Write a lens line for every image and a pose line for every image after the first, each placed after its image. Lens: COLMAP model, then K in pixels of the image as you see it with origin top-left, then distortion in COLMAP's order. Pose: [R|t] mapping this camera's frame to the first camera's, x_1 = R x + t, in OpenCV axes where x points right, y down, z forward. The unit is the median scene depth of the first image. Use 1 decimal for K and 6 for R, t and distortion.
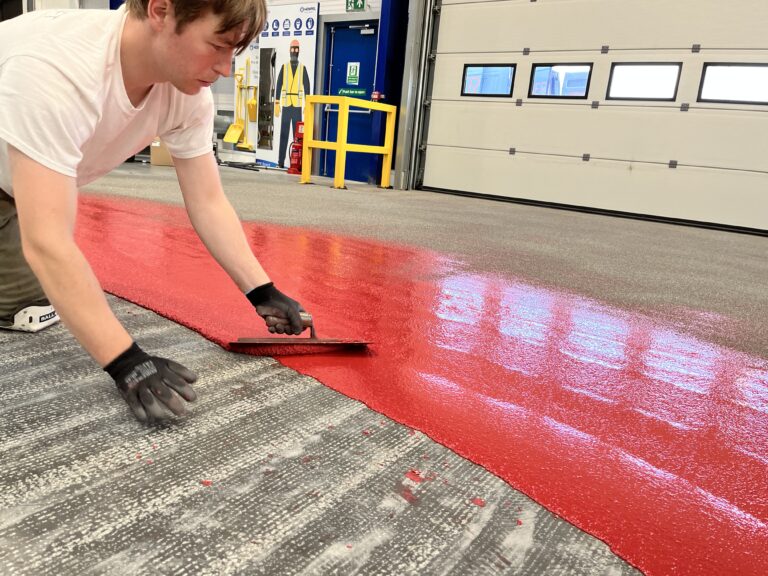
lens RADIAL K [[575.4, 0, 384.0], [0, 575.4, 288.0], [0, 0, 1]] dist [0.100088, -0.142836]
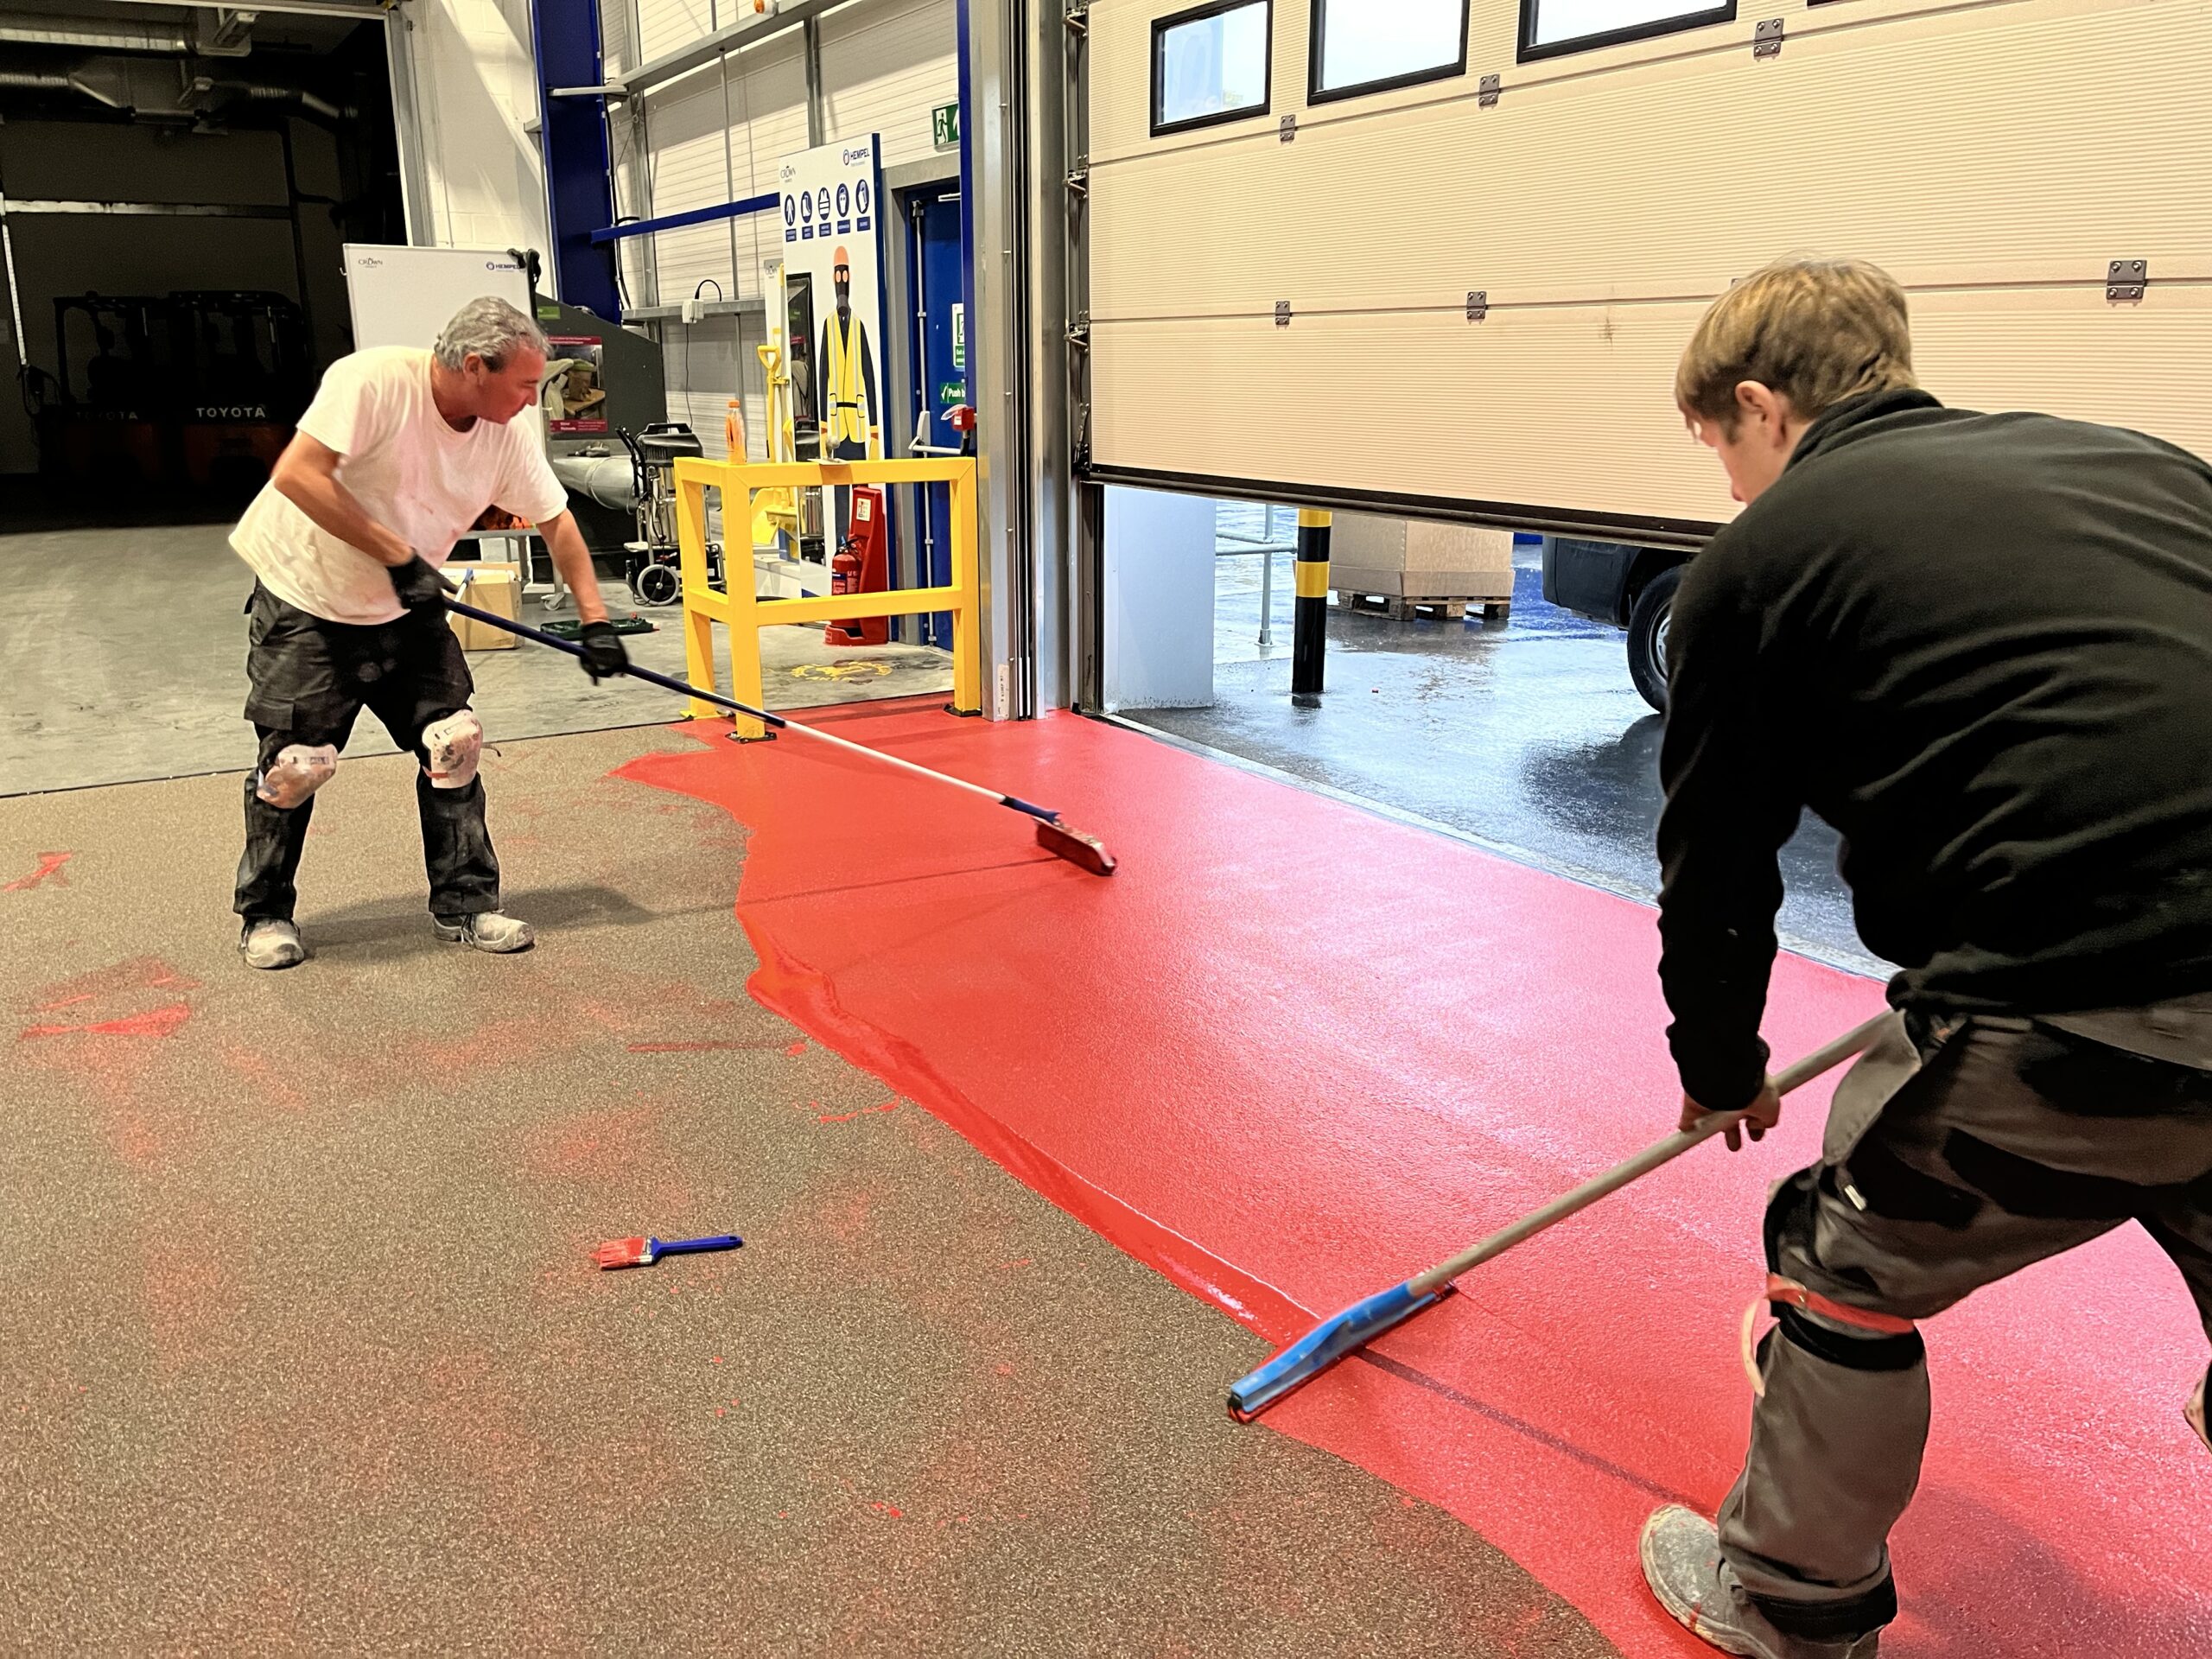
lens RADIAL K [[1657.3, 0, 1106.0], [0, 1657.3, 829.5], [0, 0, 1]] dist [0.100088, -0.142836]
pose [[0.922239, 0.015154, -0.386323, 0.371397], [-0.008147, 0.999771, 0.019770, -0.106432], [0.386534, -0.015085, 0.922152, 0.154750]]
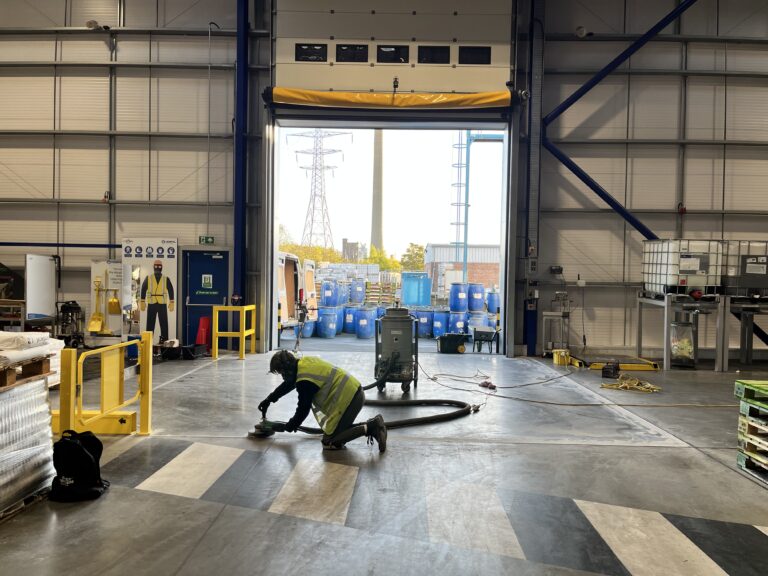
lens RADIAL K [[575.4, 0, 384.0], [0, 575.4, 288.0], [0, 0, 1]] dist [0.100088, -0.142836]
pose [[0.820553, -0.076821, 0.566385, -0.518381], [0.185231, 0.973189, -0.136357, -0.053695], [-0.540724, 0.216800, 0.812782, -0.475891]]
